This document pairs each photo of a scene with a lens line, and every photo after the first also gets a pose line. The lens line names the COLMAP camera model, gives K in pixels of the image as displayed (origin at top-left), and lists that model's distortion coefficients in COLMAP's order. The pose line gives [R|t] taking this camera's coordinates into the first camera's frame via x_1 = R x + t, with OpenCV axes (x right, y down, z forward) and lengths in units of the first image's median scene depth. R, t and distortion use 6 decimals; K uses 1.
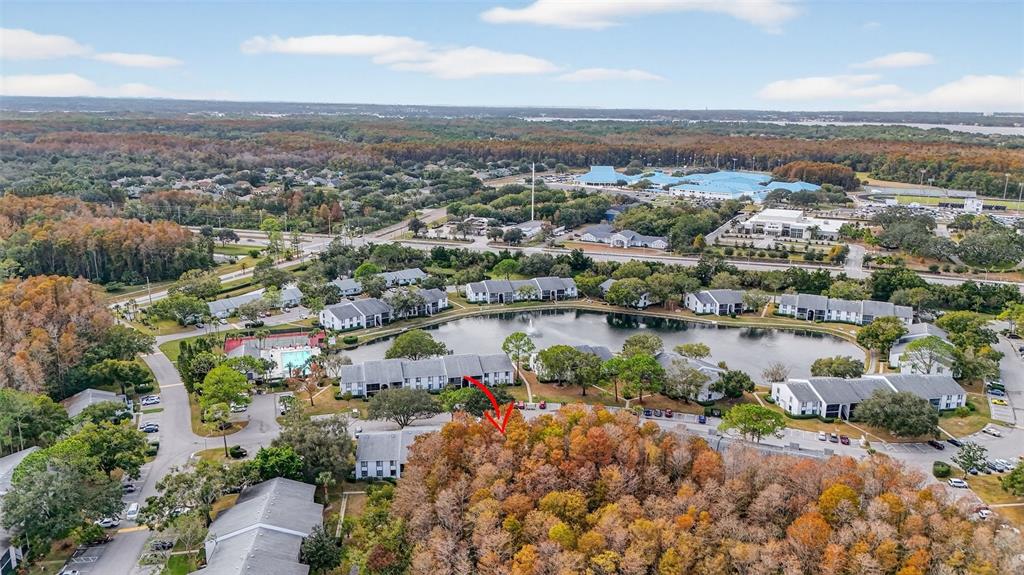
lens RADIAL K [[744.5, 0, 512.0], [0, 744.5, 287.5], [0, 0, 1]] dist [0.065124, -0.067444]
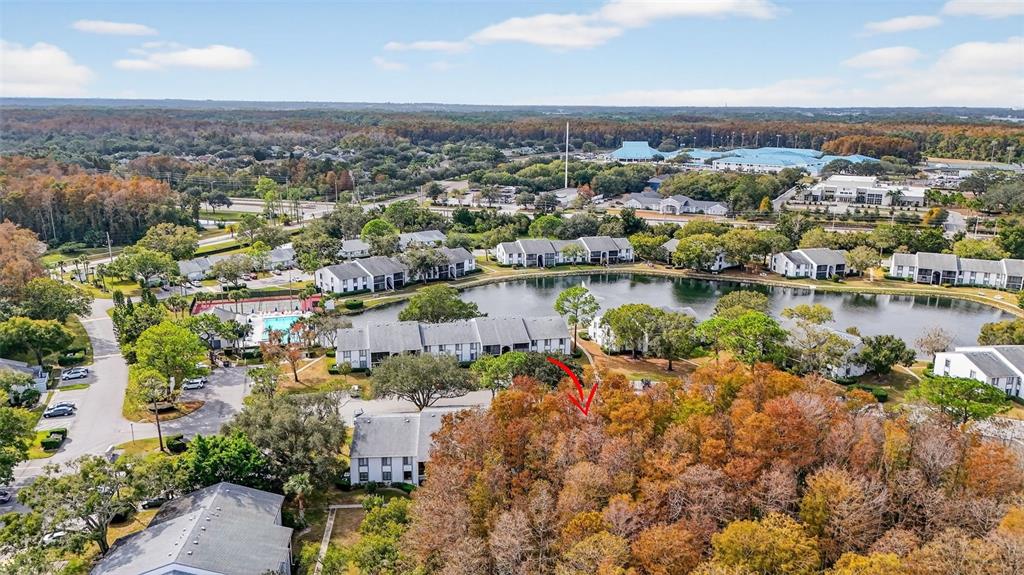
lens RADIAL K [[744.5, 0, 512.0], [0, 744.5, 287.5], [0, 0, 1]] dist [0.065124, -0.067444]
pose [[0.999778, 0.000074, -0.021094, -0.028750], [-0.000100, 0.999999, -0.001212, 0.044852], [0.021094, 0.001214, 0.999777, 0.186388]]
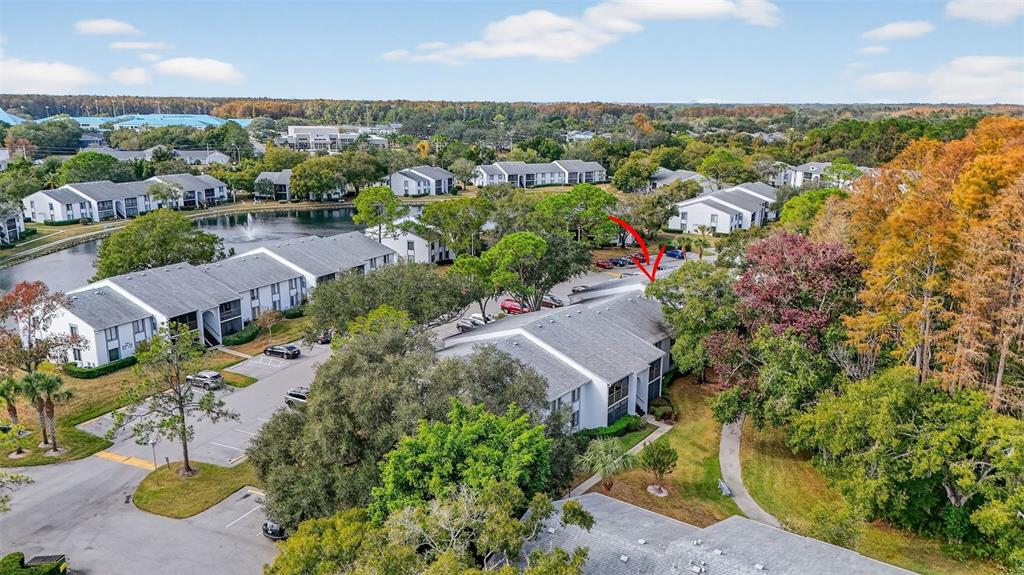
lens RADIAL K [[744.5, 0, 512.0], [0, 744.5, 287.5], [0, 0, 1]] dist [0.065124, -0.067444]
pose [[0.660756, -0.183843, 0.727738, -0.242455], [0.176338, 0.980427, 0.087570, 0.074214], [-0.729593, 0.070465, 0.680242, 0.402614]]
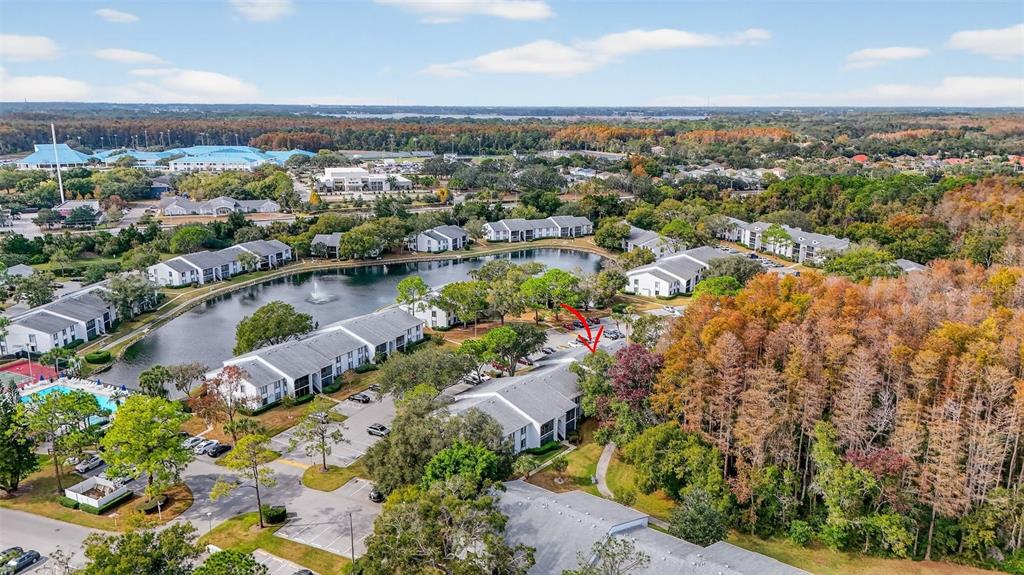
lens RADIAL K [[744.5, 0, 512.0], [0, 744.5, 287.5], [0, 0, 1]] dist [0.065124, -0.067444]
pose [[0.678927, -0.181230, 0.711487, -0.354338], [0.176643, 0.980912, 0.081299, 0.018343], [-0.712639, 0.070483, 0.697981, 0.258579]]
